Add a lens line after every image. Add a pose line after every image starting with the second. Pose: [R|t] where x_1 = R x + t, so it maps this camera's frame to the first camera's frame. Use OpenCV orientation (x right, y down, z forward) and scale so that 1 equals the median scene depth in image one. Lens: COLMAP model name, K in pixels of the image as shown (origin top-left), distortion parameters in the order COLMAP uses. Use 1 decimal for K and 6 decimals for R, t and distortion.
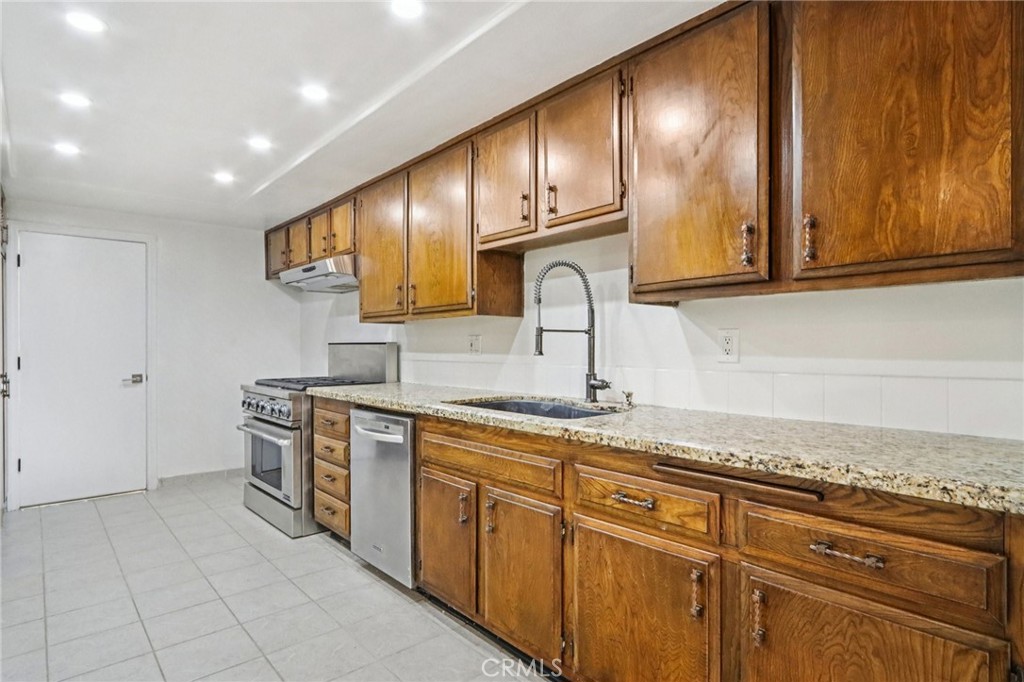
lens RADIAL K [[546.8, 0, 512.8], [0, 546.8, 342.7], [0, 0, 1]] dist [-0.003777, 0.001024]
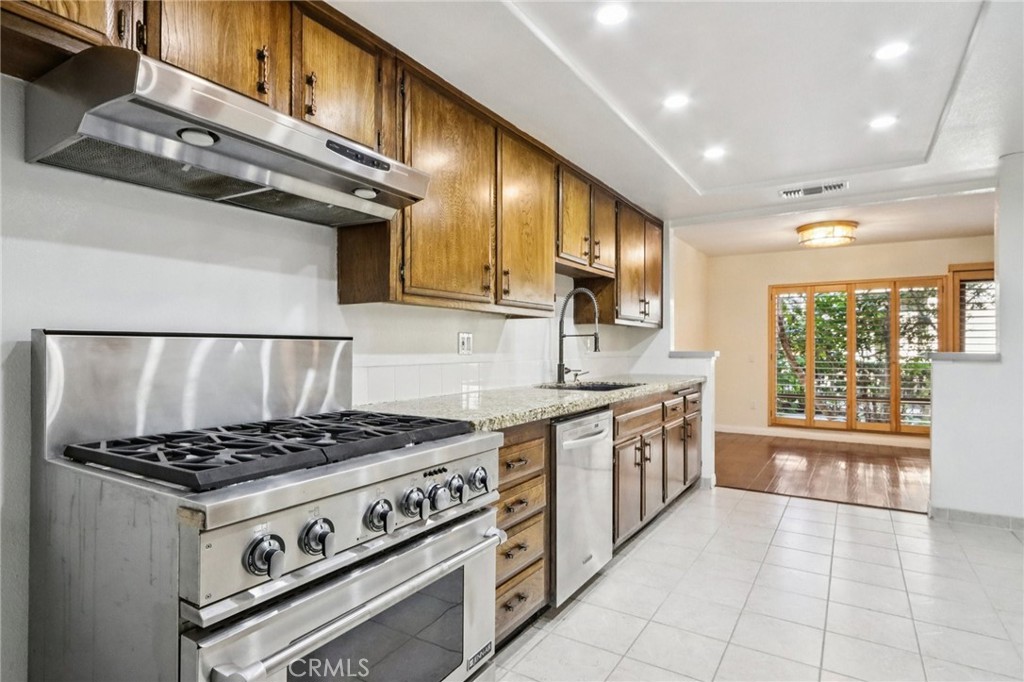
lens RADIAL K [[546.8, 0, 497.9], [0, 546.8, 341.6], [0, 0, 1]] dist [-0.003777, 0.001024]
pose [[-0.273824, 0.006857, 0.961755, -0.903428], [-0.007390, 0.999930, -0.009233, 0.007561], [-0.961751, -0.009636, -0.273755, 1.147815]]
